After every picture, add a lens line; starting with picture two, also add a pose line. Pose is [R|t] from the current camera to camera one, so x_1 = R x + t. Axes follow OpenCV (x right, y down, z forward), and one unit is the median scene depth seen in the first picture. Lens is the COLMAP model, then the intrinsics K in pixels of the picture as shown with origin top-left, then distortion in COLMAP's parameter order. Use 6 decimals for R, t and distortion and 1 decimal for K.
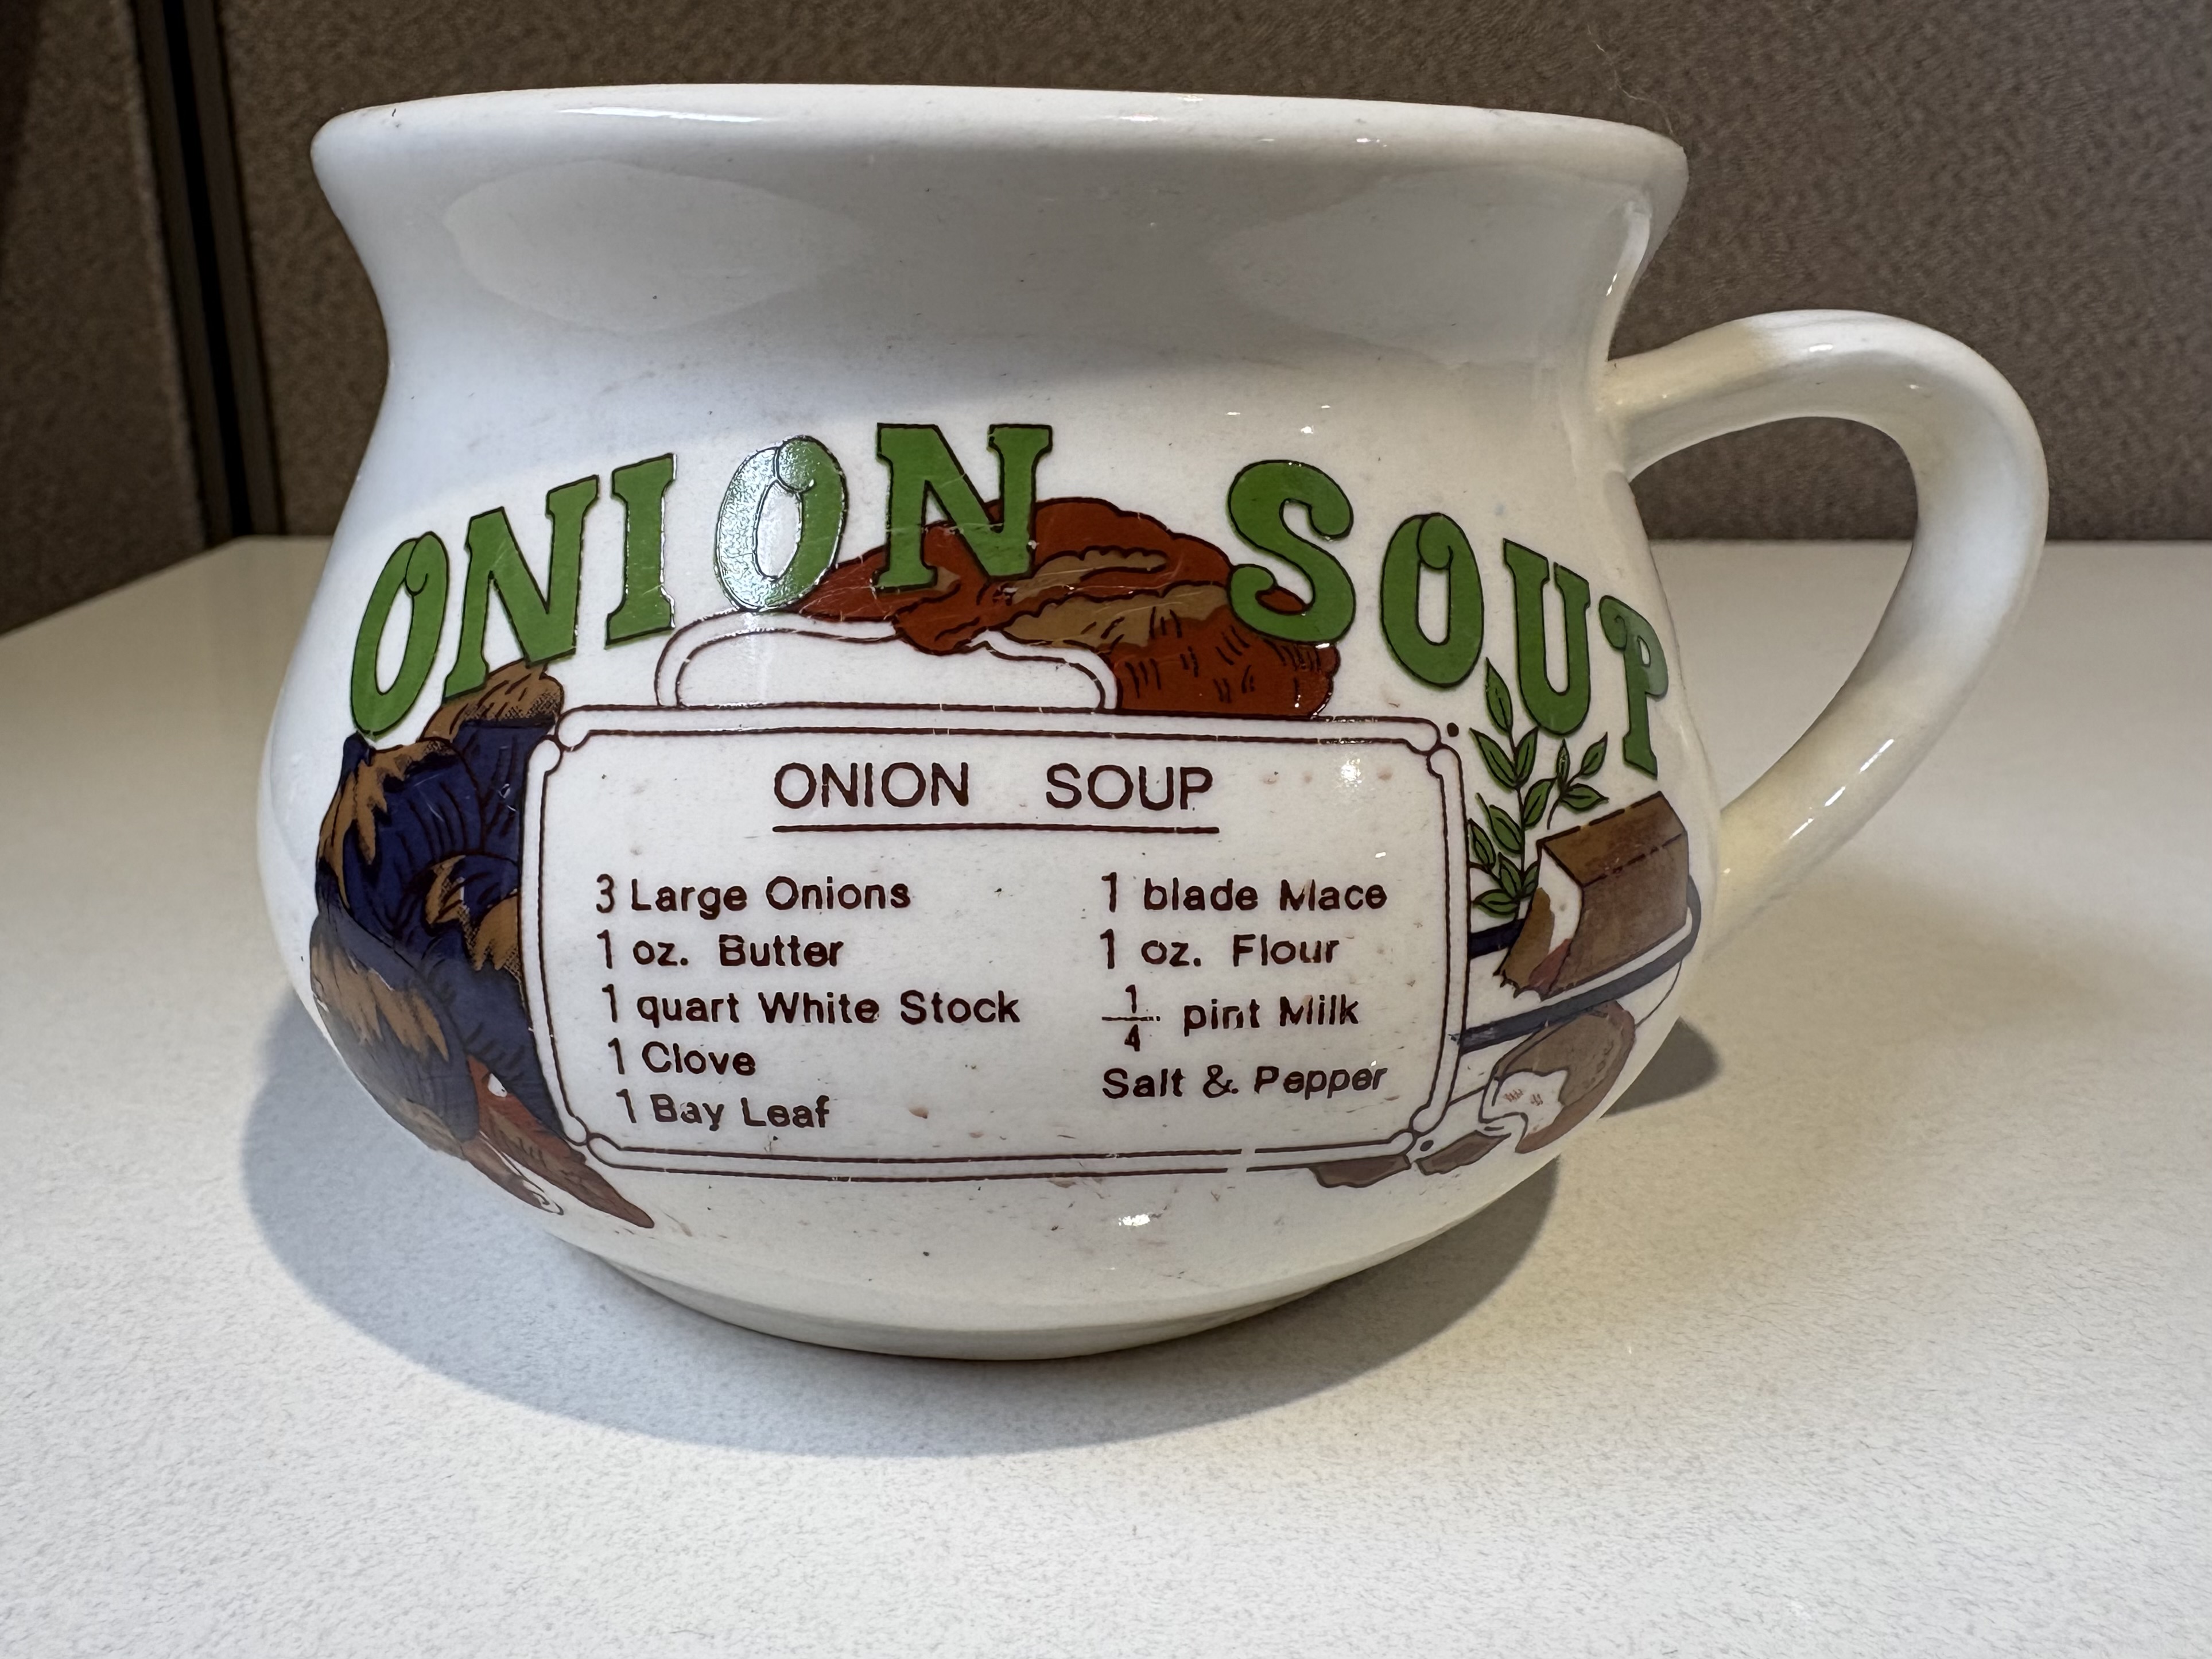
lens RADIAL K [[1684.1, 0, 1034.8], [0, 1684.1, 872.4], [0, 0, 1]] dist [0.003012, -0.000496]
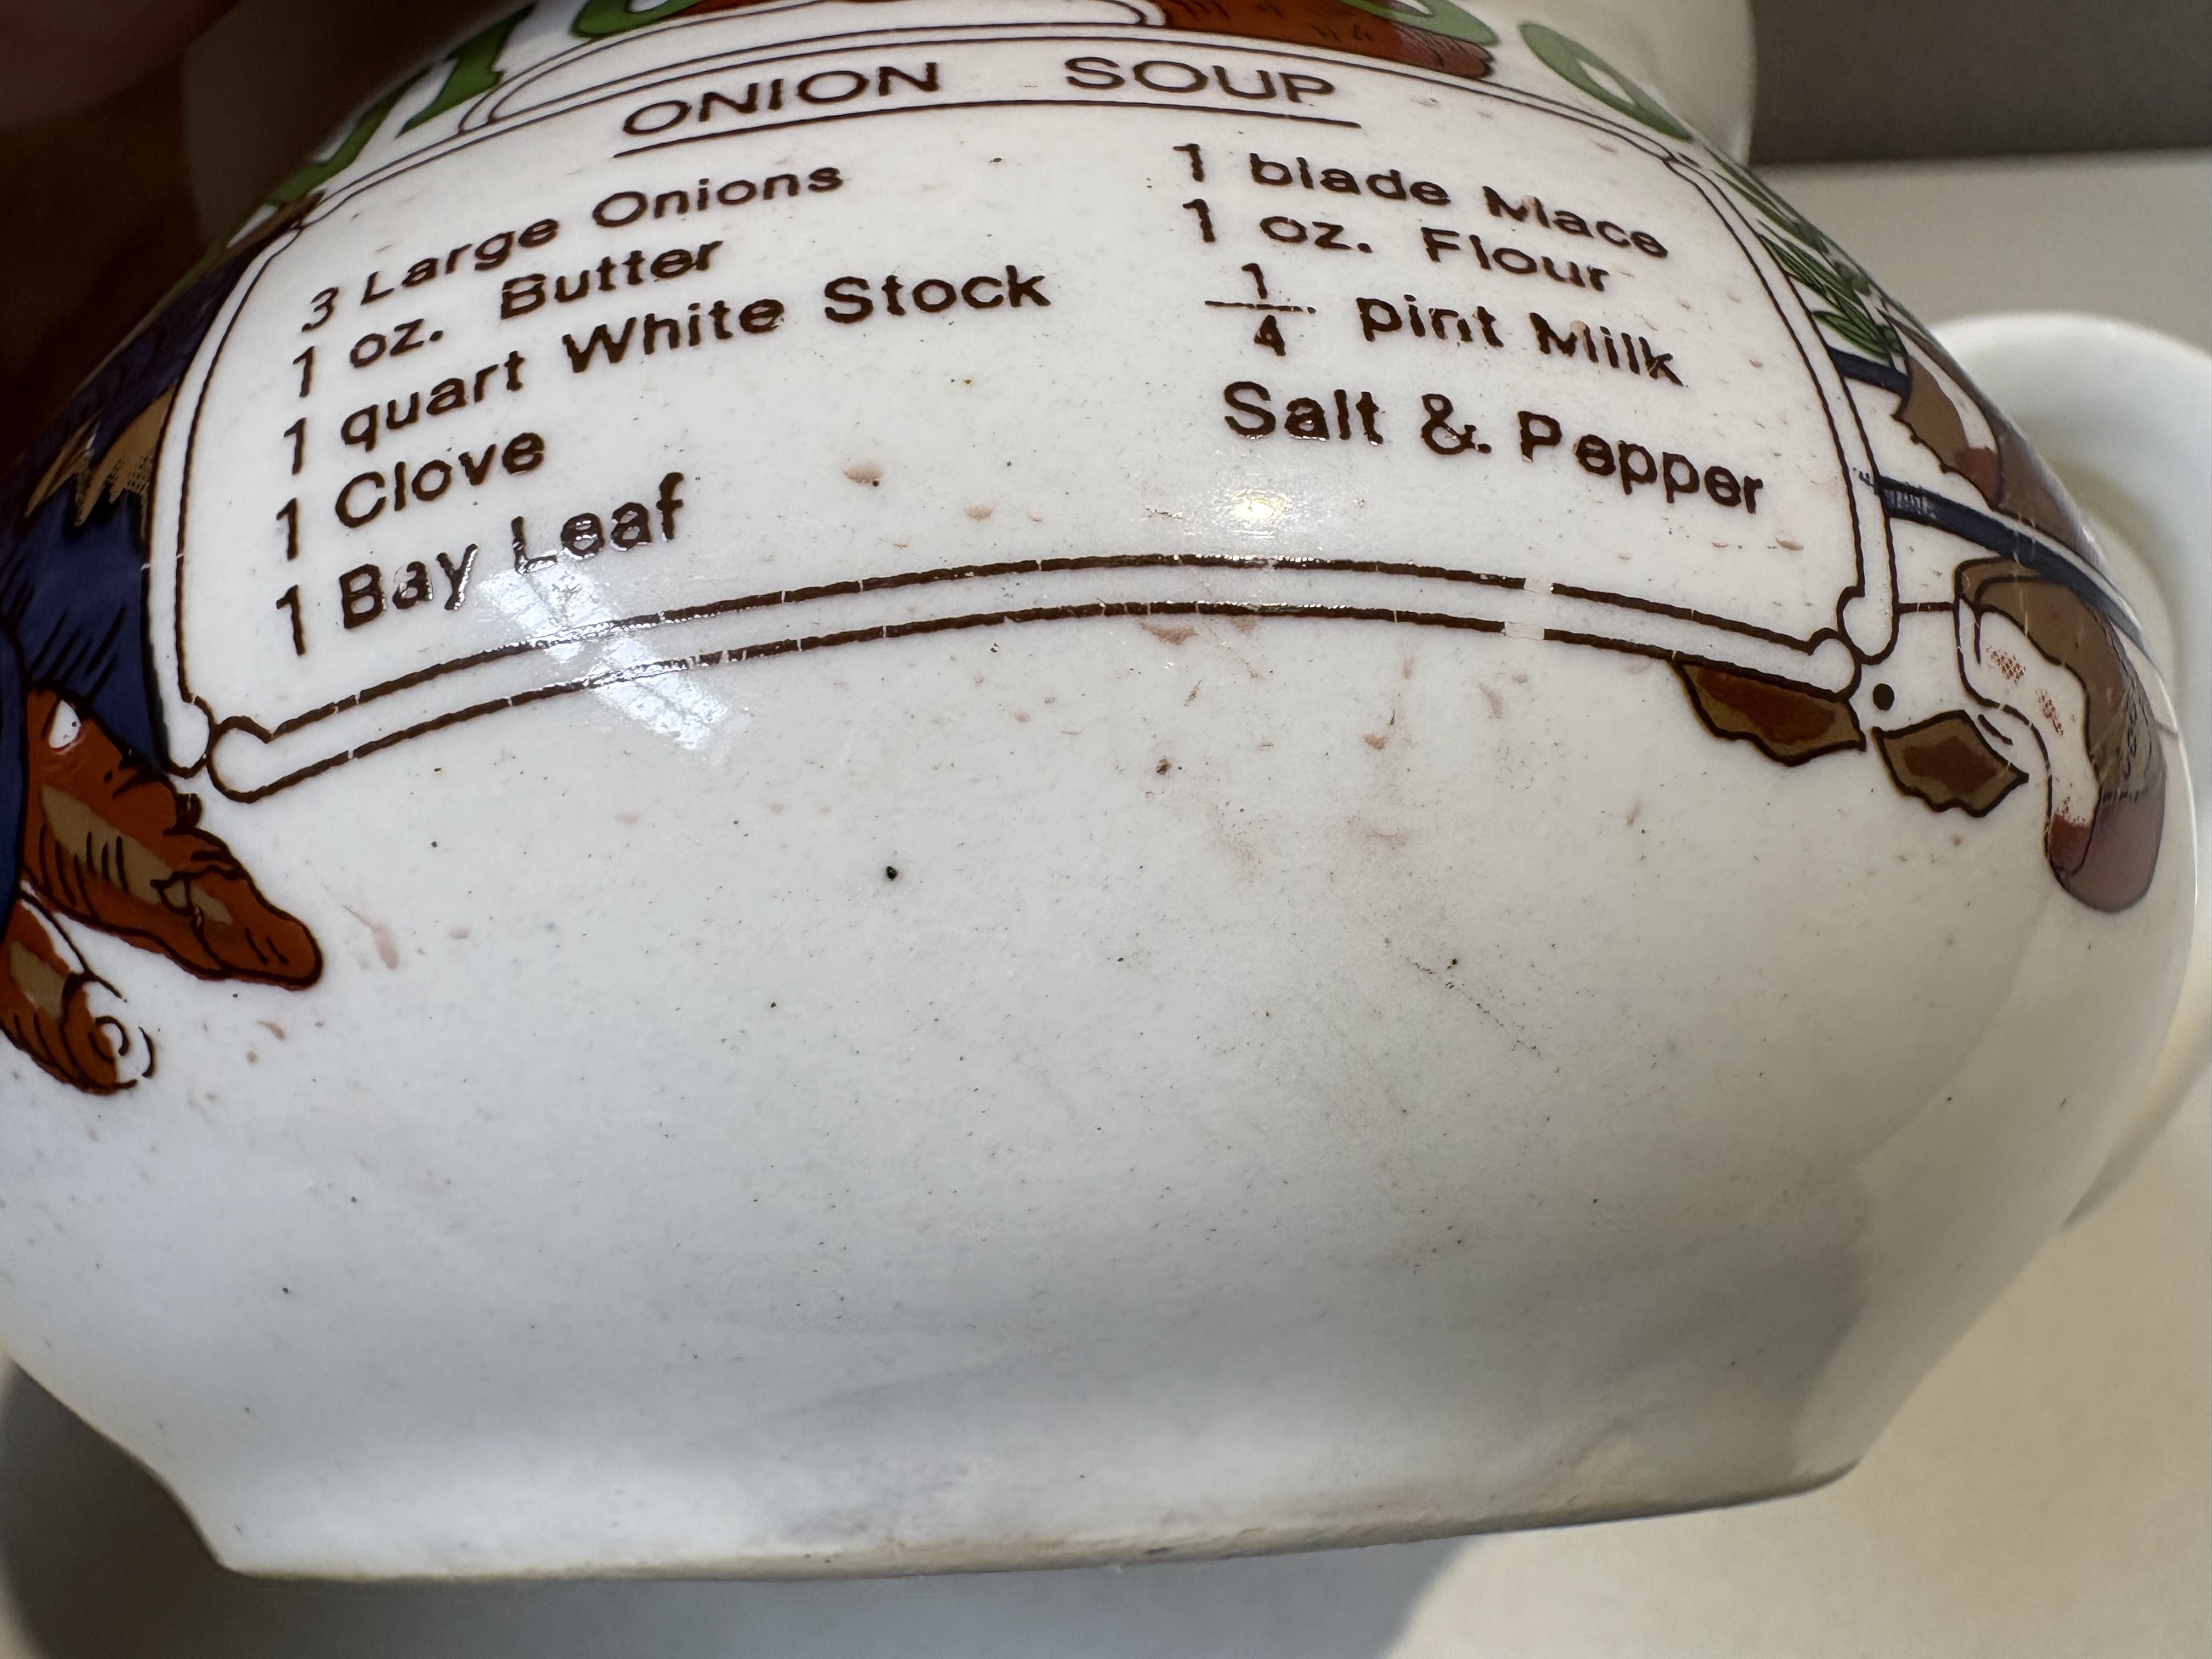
lens RADIAL K [[1684.0, 0, 1034.8], [0, 1684.0, 872.4], [0, 0, 1]] dist [0.003012, -0.000496]
pose [[0.996910, -0.078250, 0.006851, -0.030586], [0.066106, 0.788676, -0.611245, 0.539165], [0.042427, 0.609810, 0.791412, 0.677536]]
